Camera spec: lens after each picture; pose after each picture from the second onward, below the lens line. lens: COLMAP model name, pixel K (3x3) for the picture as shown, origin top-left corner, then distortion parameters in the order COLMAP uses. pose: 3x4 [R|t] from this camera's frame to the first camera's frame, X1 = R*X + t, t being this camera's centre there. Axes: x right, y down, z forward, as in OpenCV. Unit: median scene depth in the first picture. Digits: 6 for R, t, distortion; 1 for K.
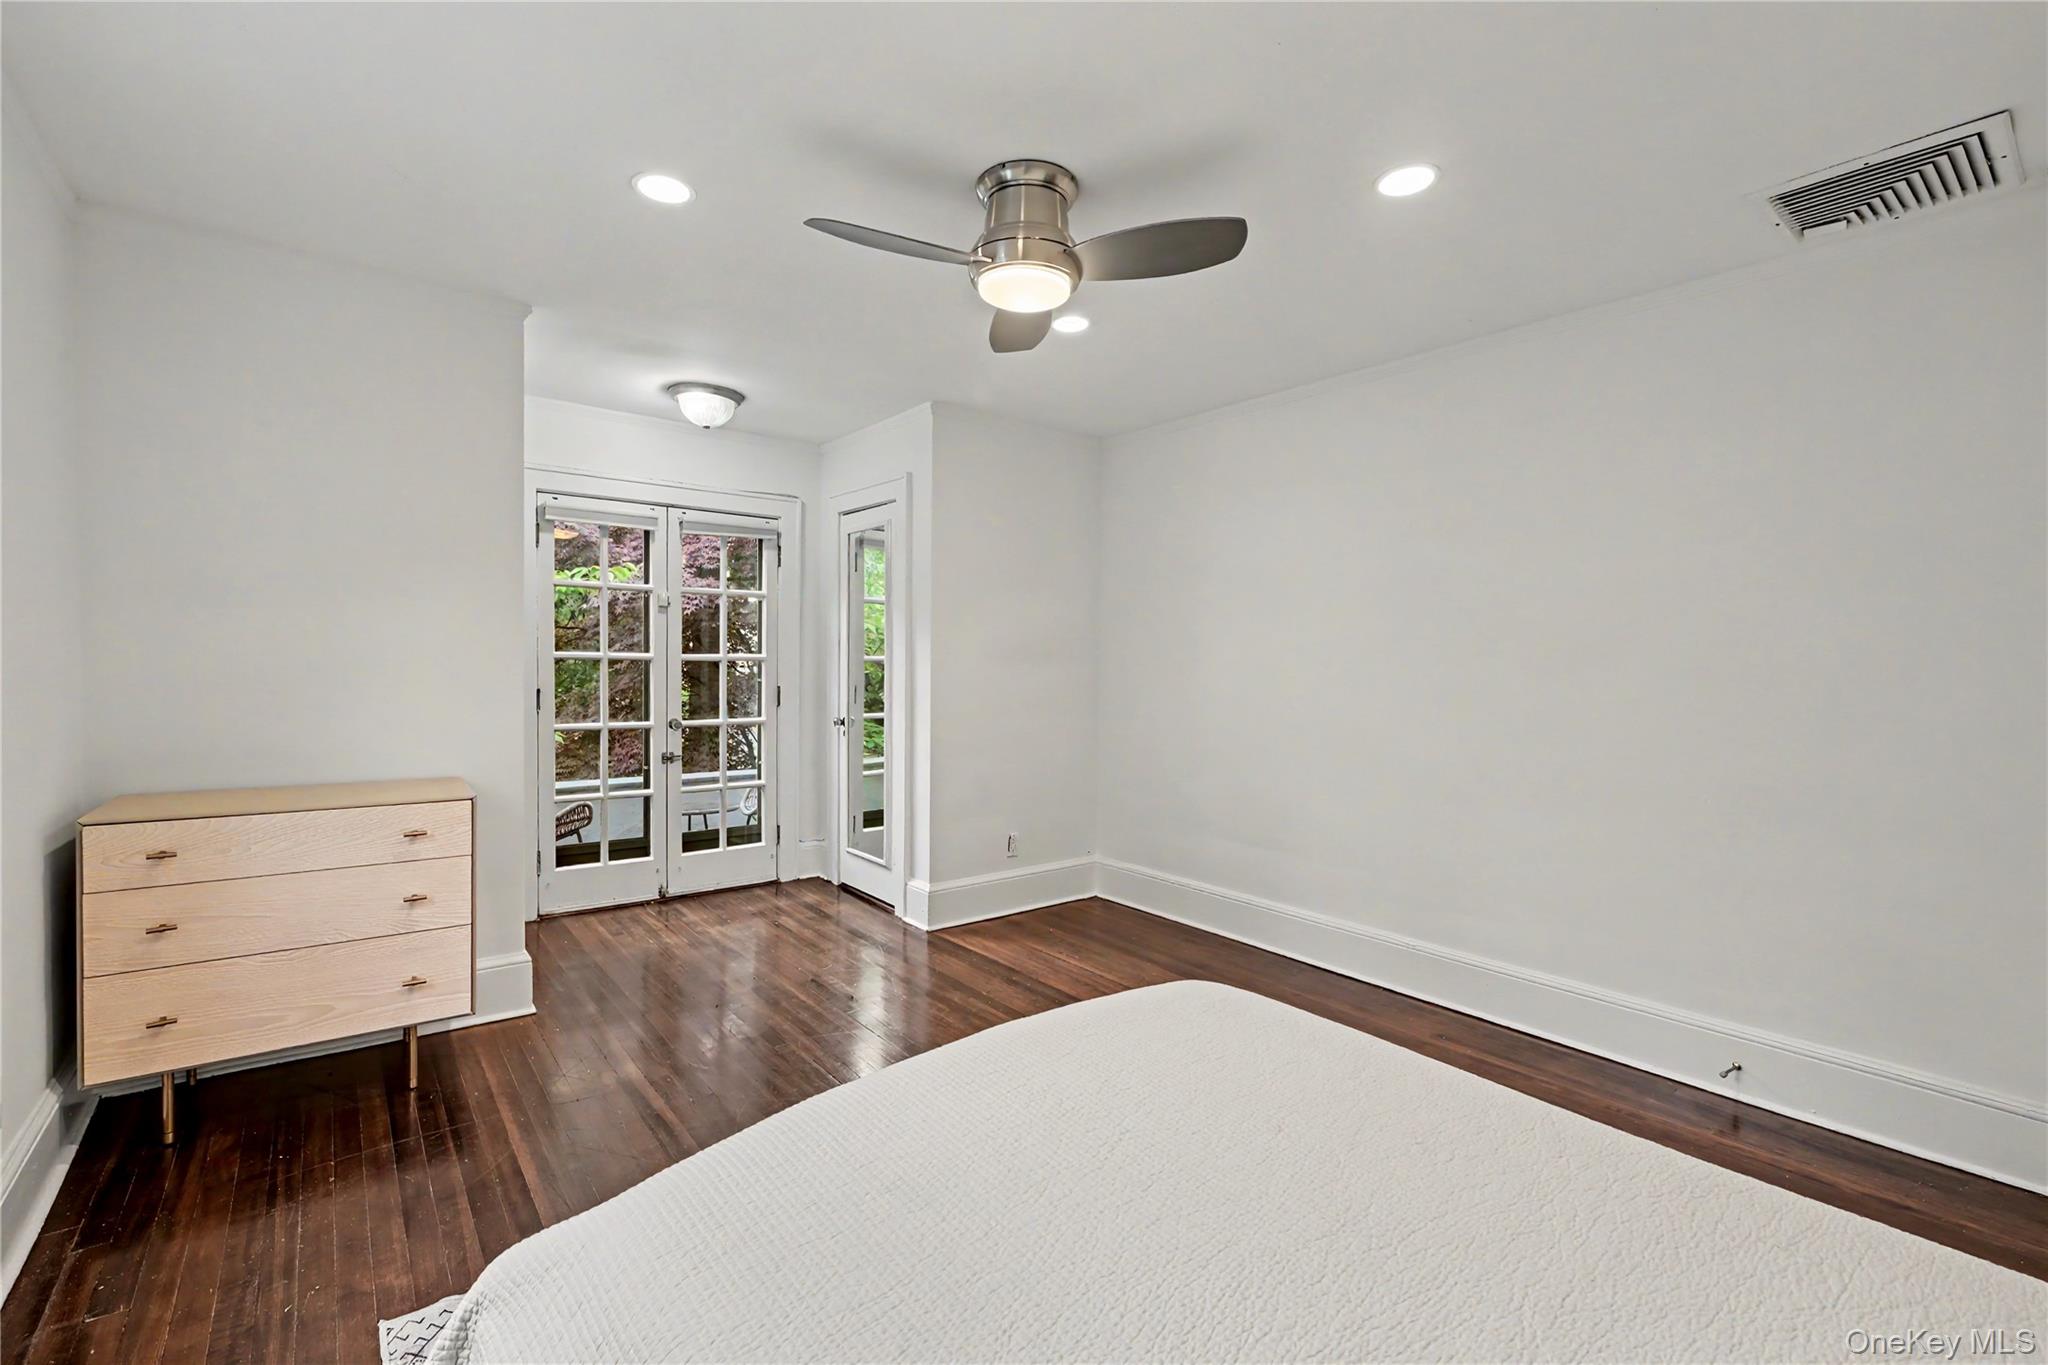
lens RADIAL K [[854.1, 0, 1012.4], [0, 854.1, 666.9], [0, 0, 1]] dist [0.000958, 0.000094]
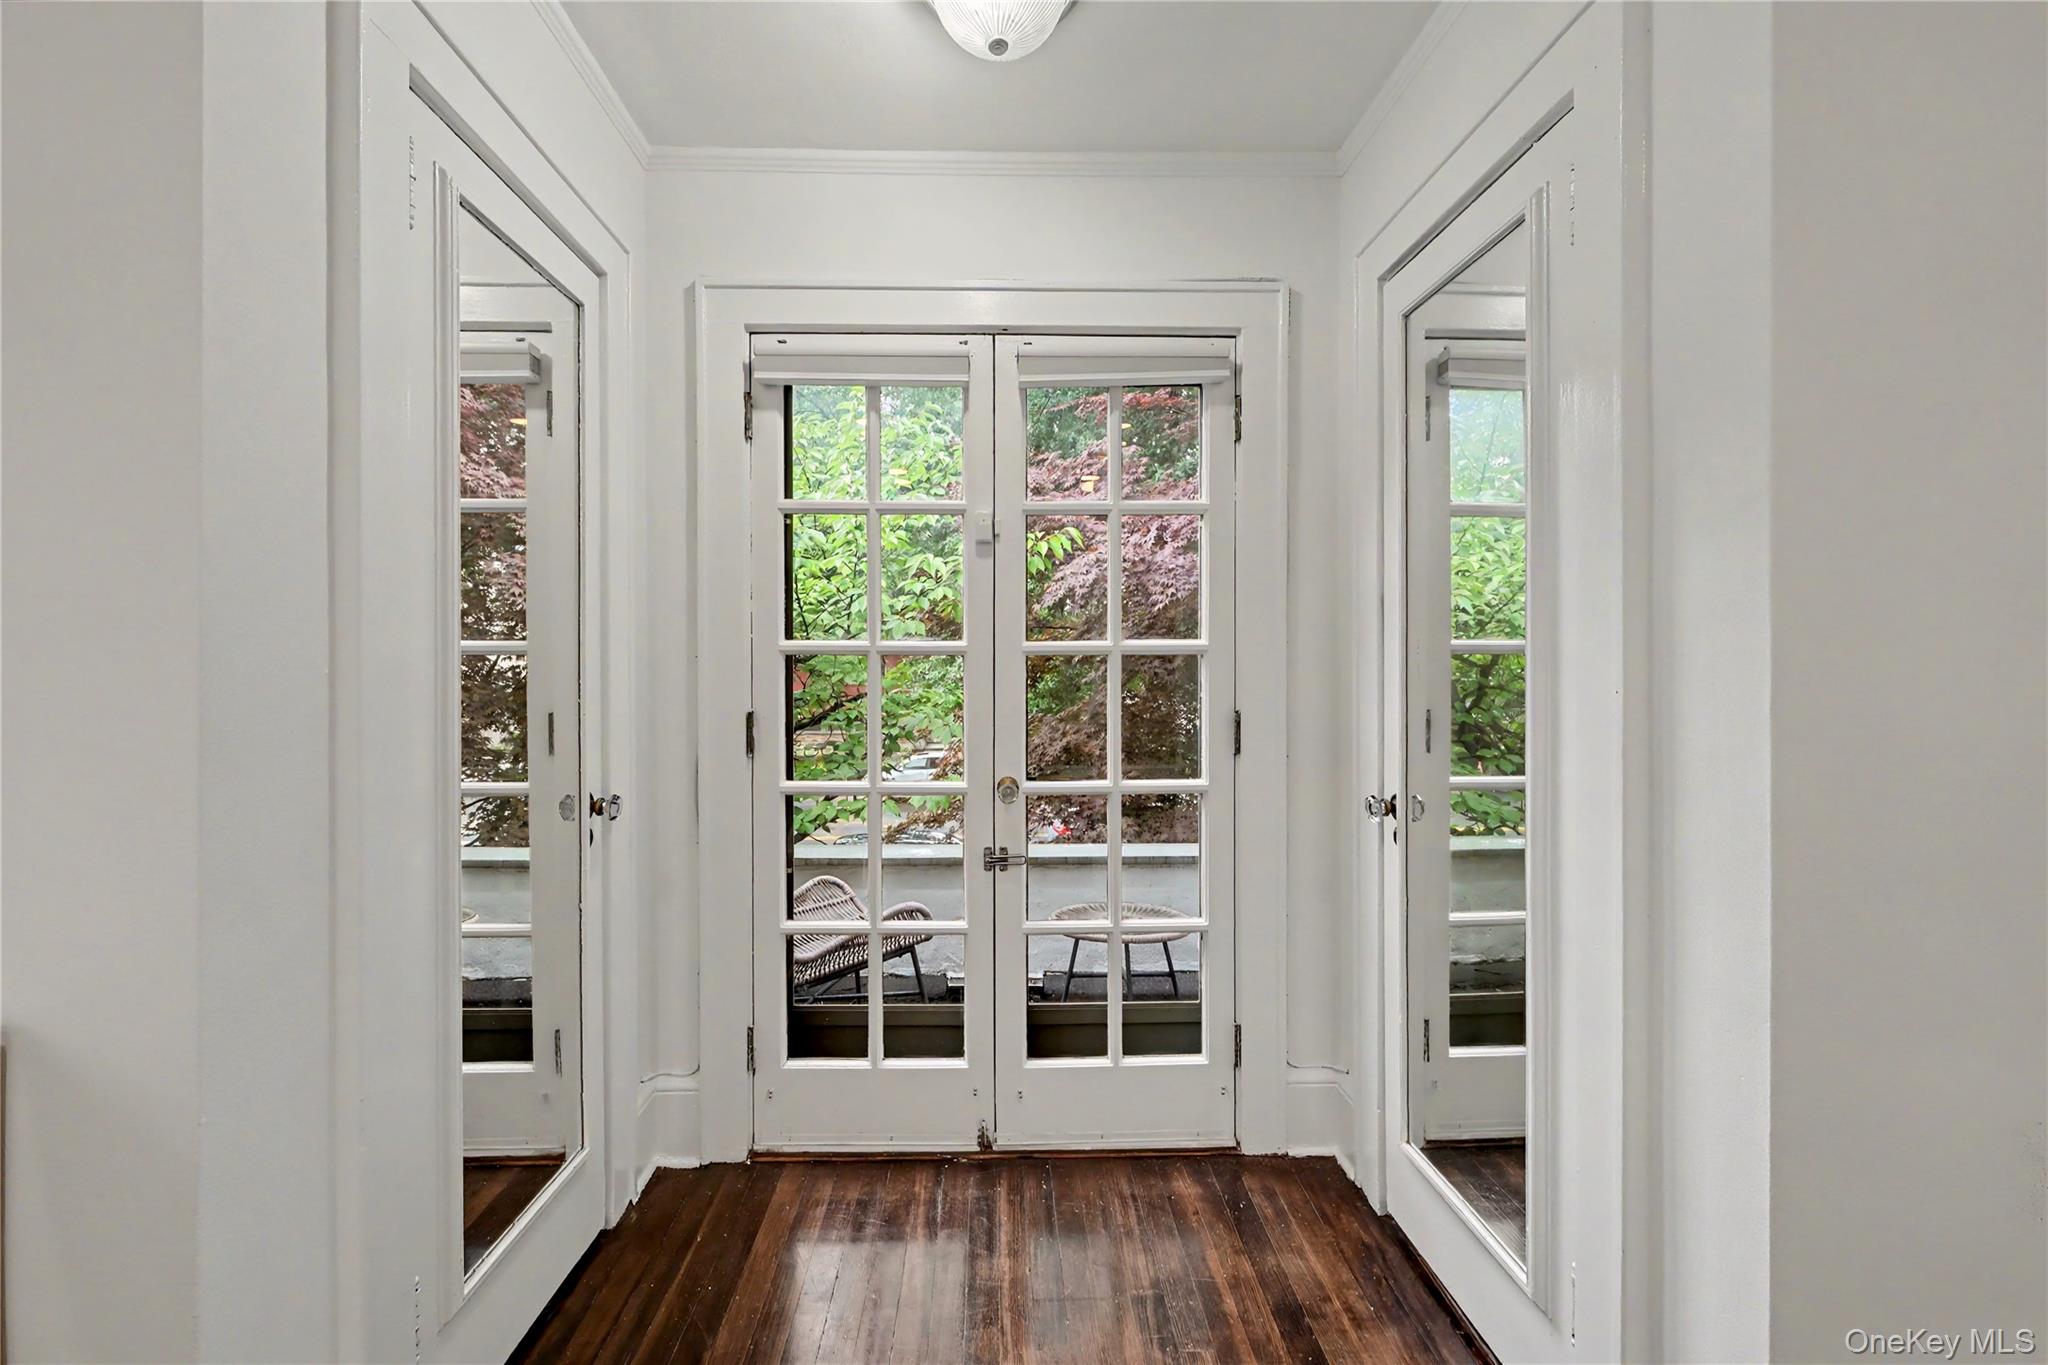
lens RADIAL K [[854.1, 0, 1012.4], [0, 854.1, 666.9], [0, 0, 1]] dist [0.000958, 0.000094]
pose [[0.796414, -0.003216, -0.604744, -0.103182], [0.004502, 0.999990, 0.000612, -0.001103], [0.604735, -0.003210, 0.796420, 0.605909]]
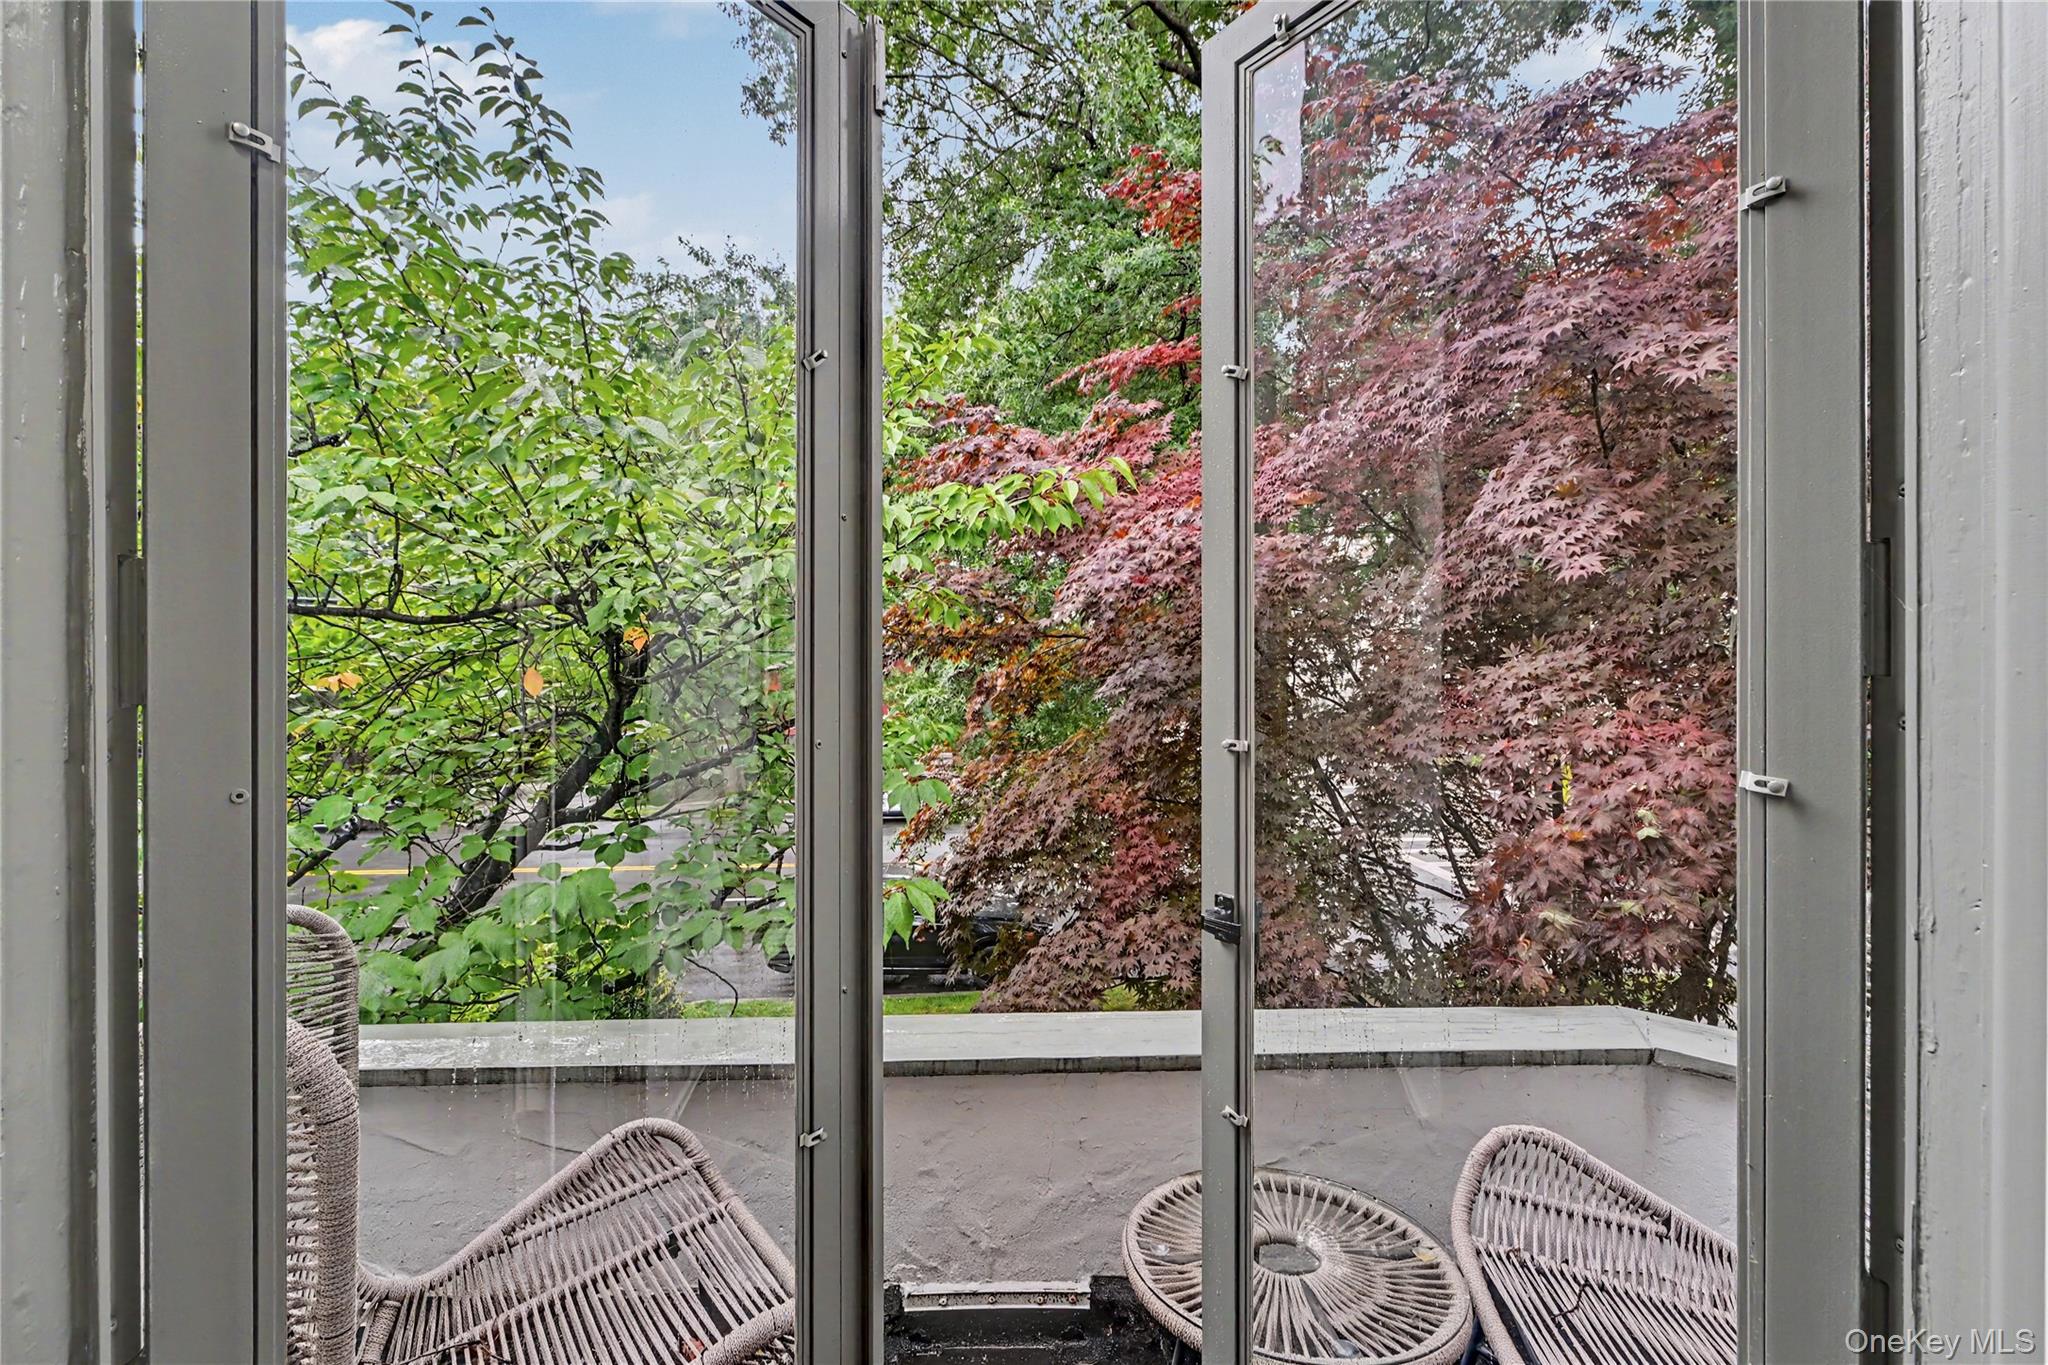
lens RADIAL K [[867.0, 0, 1024.0], [0, 867.0, 682.5], [0, 0, 1]] dist [0.001045, -0.007472]
pose [[0.816242, -0.000893, -0.577710, -0.354738], [0.000790, 1.000000, -0.000429, -0.001025], [0.577710, -0.000106, 0.816242, 0.907064]]
